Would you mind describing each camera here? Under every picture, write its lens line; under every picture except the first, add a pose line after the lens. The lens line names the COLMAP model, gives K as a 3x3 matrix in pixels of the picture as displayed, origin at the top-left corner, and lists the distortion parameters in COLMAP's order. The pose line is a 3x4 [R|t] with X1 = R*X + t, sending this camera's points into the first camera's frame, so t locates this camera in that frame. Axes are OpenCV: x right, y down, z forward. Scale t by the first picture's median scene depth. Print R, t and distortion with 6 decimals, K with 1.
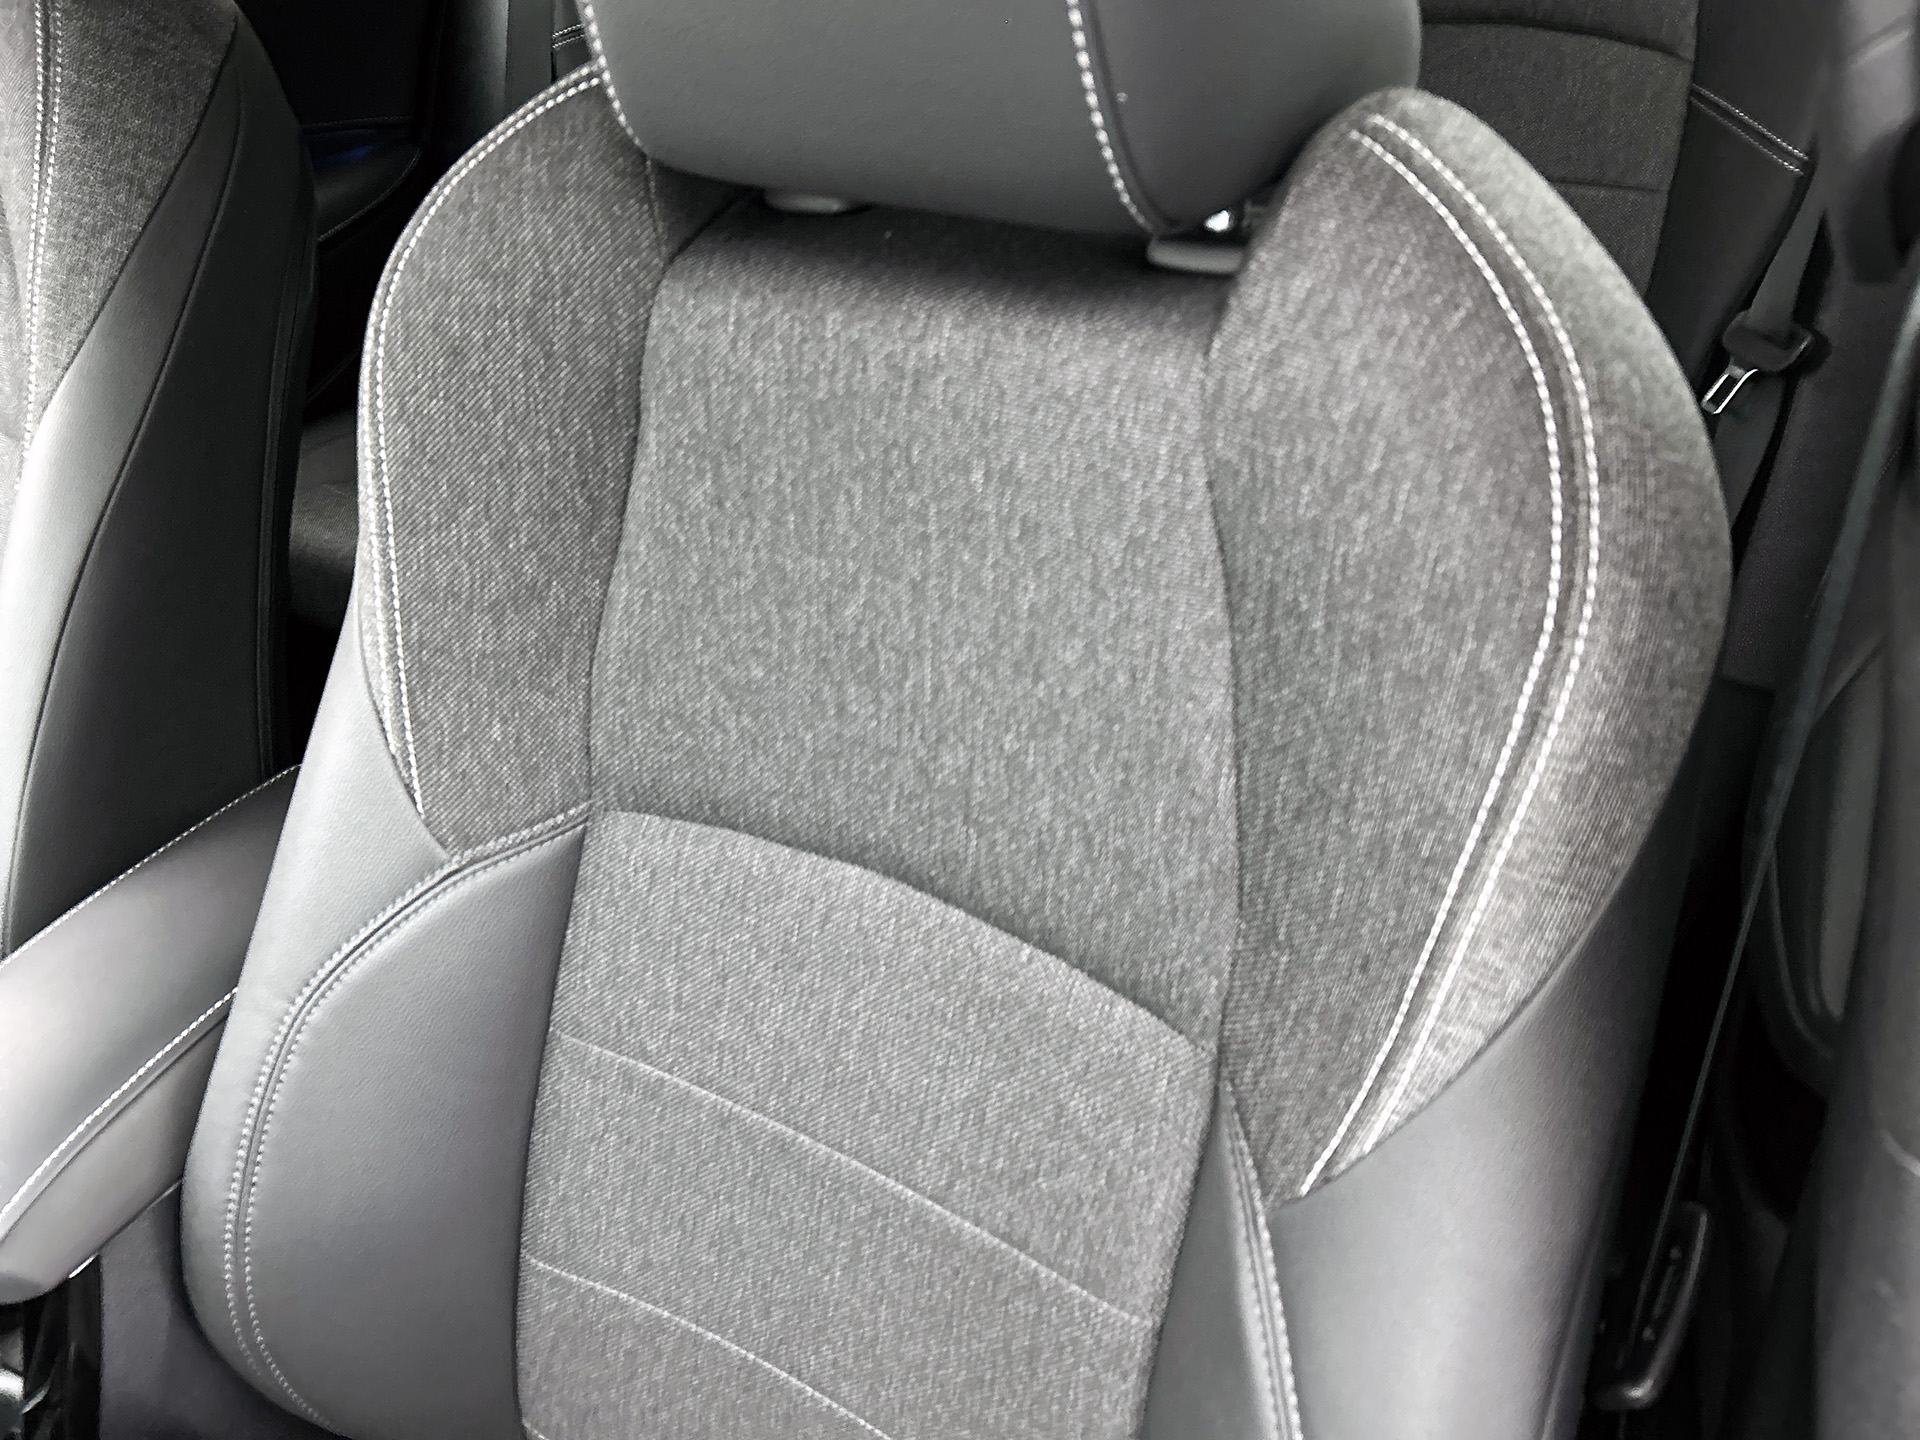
lens RADIAL K [[1440.8, 0, 956.7], [0, 1440.8, 729.7], [0, 0, 1]] dist [0.036245, -0.037436]
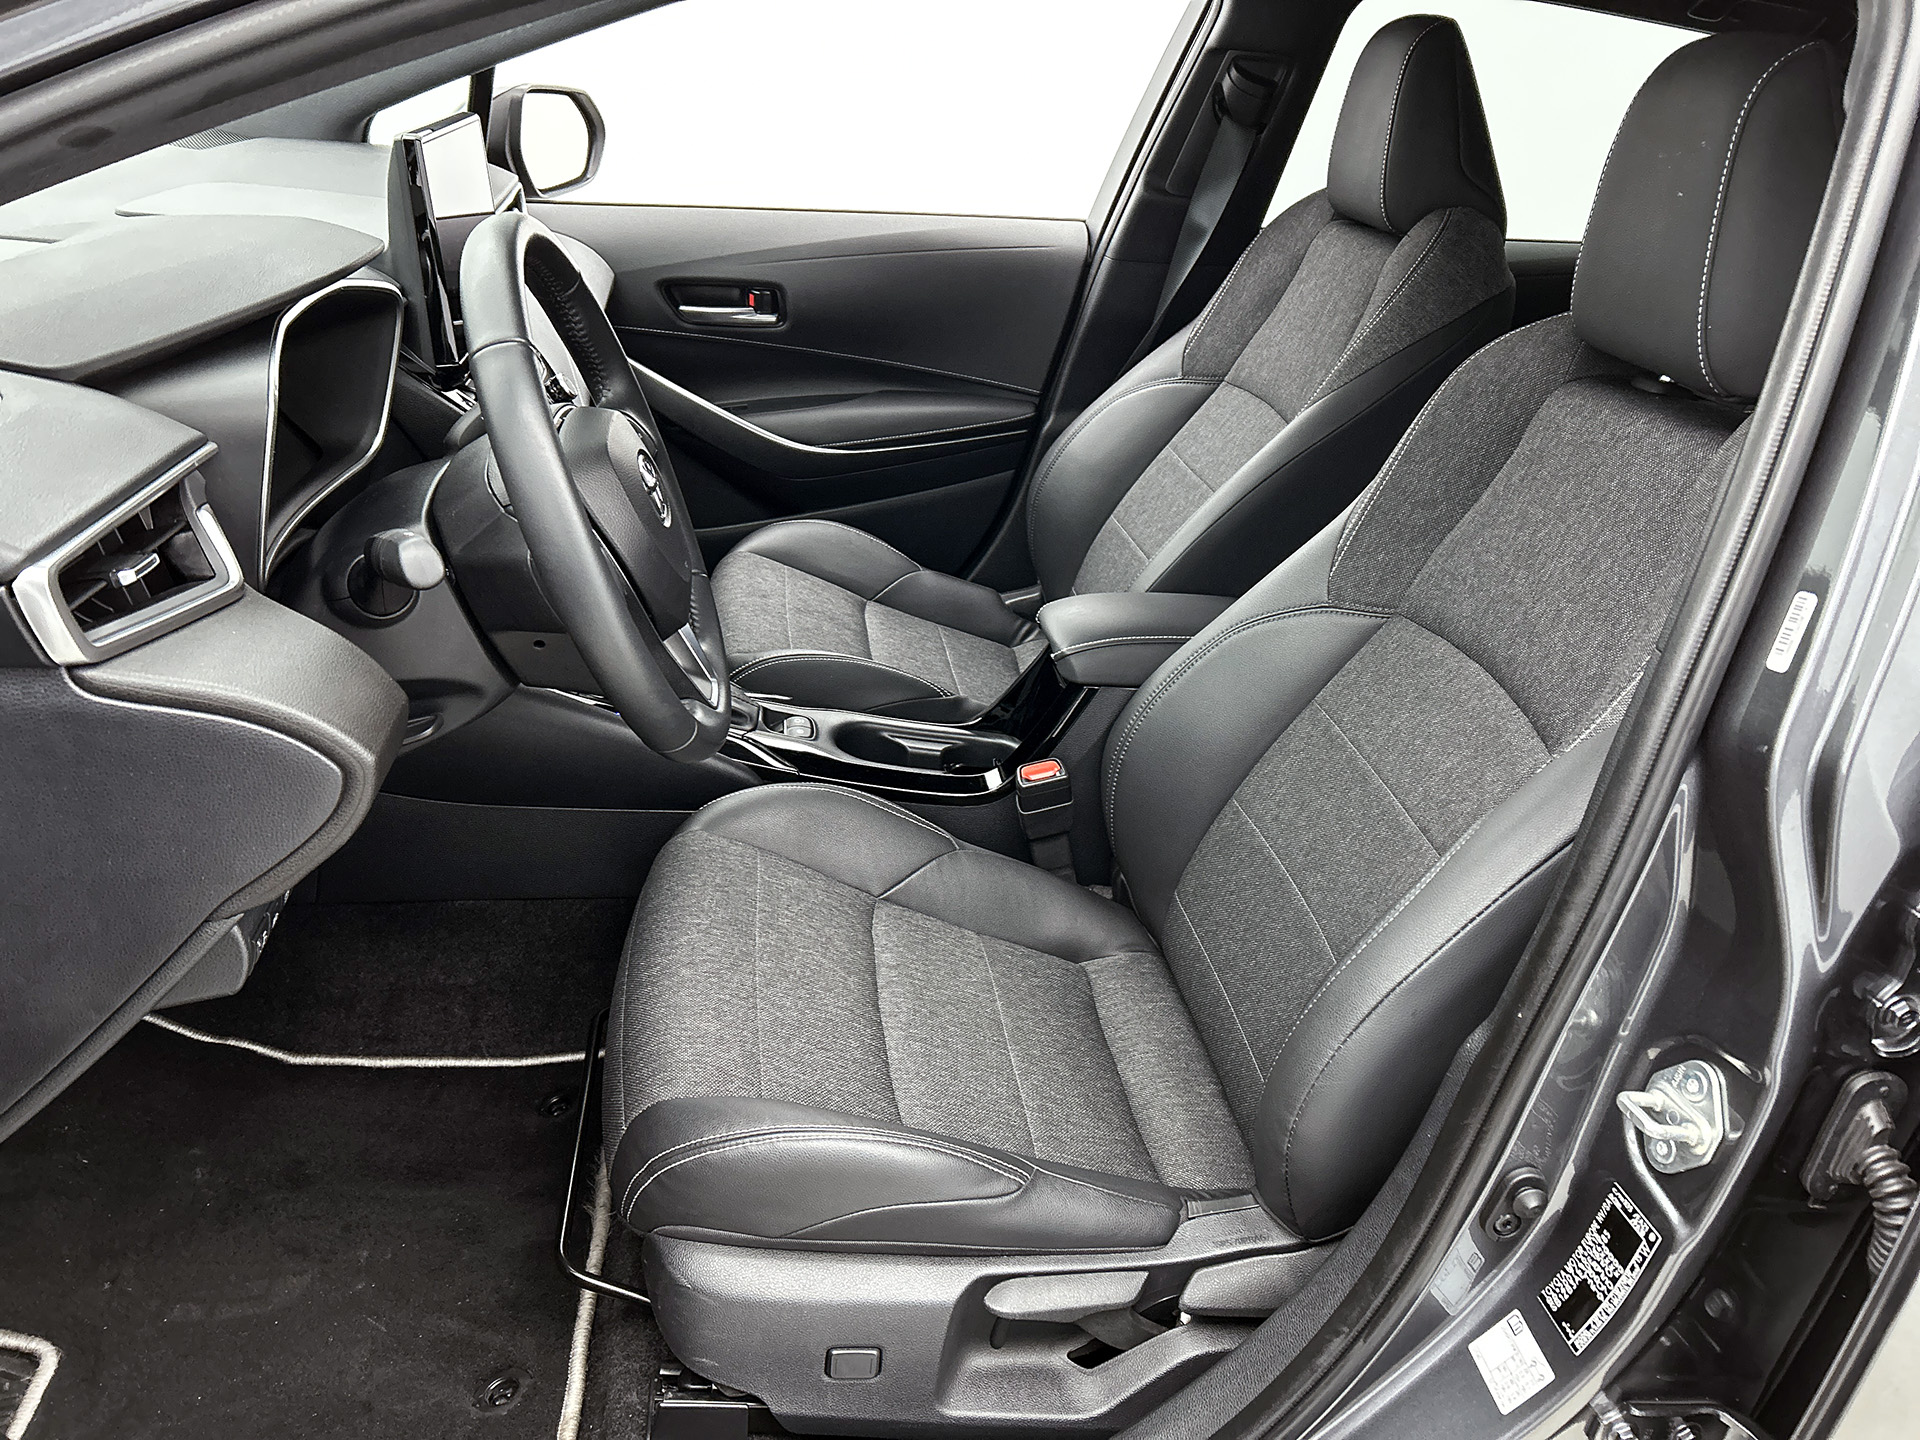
lens RADIAL K [[1440.8, 0, 952.4], [0, 1440.8, 731.7], [0, 0, 1]] dist [0.036245, -0.037436]
pose [[0.595812, 0.471068, -0.650464, 0.911181], [-0.623009, 0.782203, -0.004191, 0.675694], [0.506821, 0.407742, 0.759526, -0.941375]]
